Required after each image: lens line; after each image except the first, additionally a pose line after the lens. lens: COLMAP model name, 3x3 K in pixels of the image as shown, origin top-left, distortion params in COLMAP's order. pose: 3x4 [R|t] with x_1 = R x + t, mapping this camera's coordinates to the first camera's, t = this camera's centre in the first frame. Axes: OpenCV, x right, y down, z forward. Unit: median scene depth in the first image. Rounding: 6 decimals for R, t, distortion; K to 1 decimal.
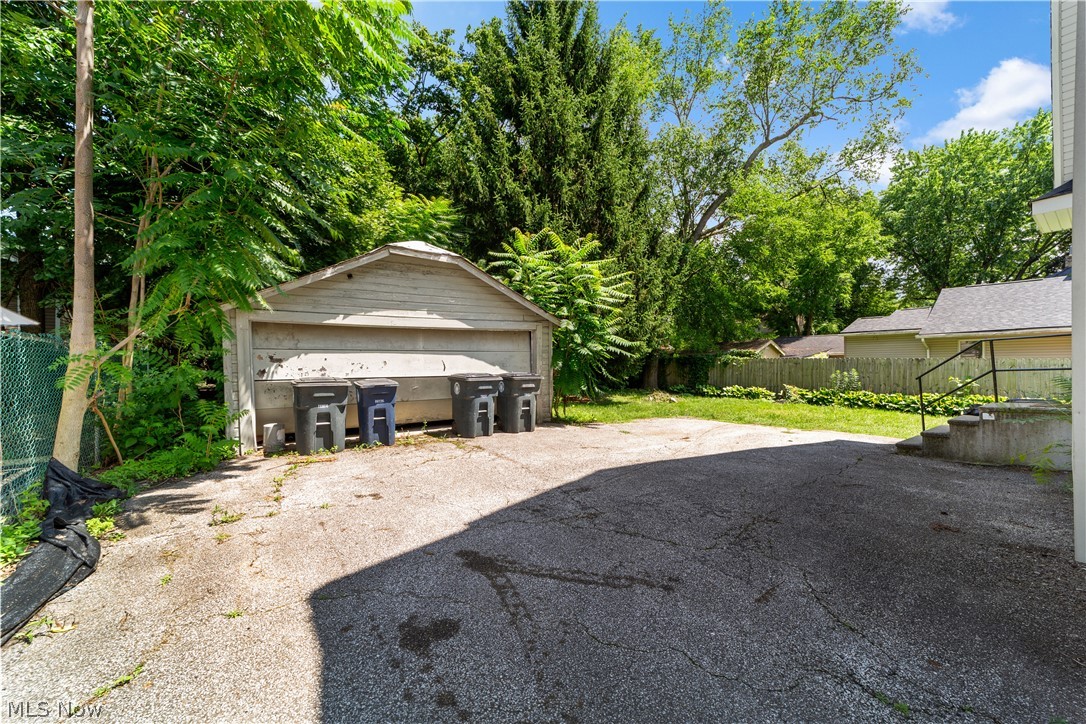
lens RADIAL K [[416.0, 0, 539.6], [0, 416.0, 373.0], [0, 0, 1]] dist [-0.019002, 0.008865]
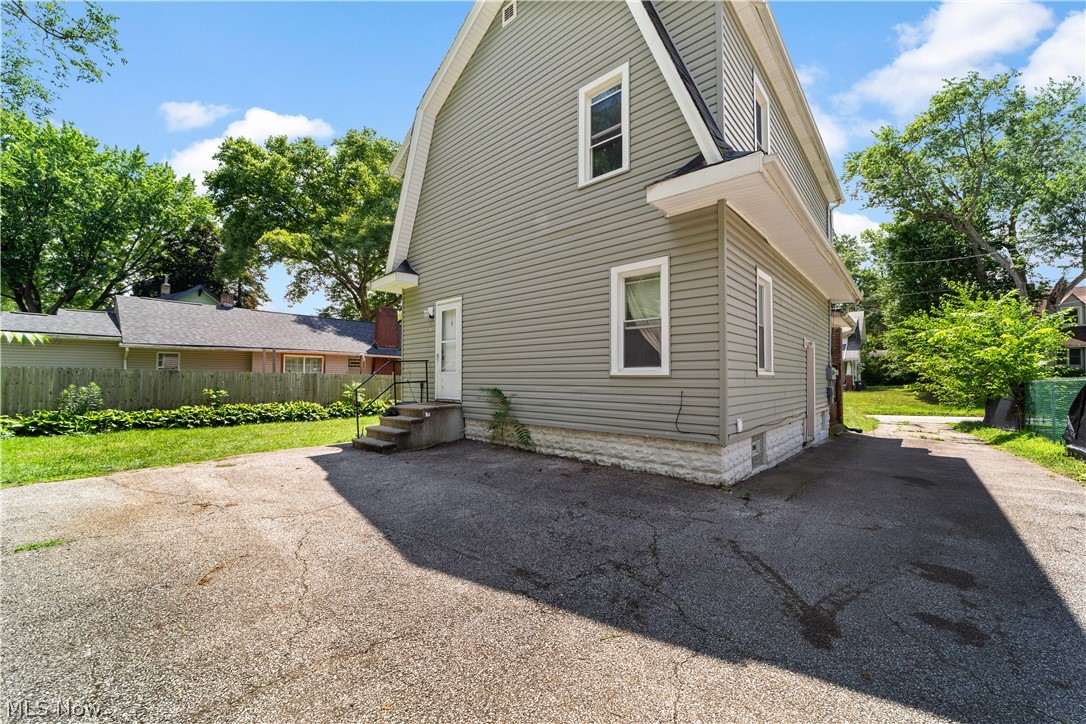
lens RADIAL K [[416.0, 0, 539.6], [0, 416.0, 373.0], [0, 0, 1]] dist [-0.019002, 0.008865]
pose [[-0.200479, 0.008738, 0.979659, -0.727734], [0.014258, 0.999880, -0.006001, -0.046708], [-0.979594, 0.012765, -0.200579, 1.465042]]
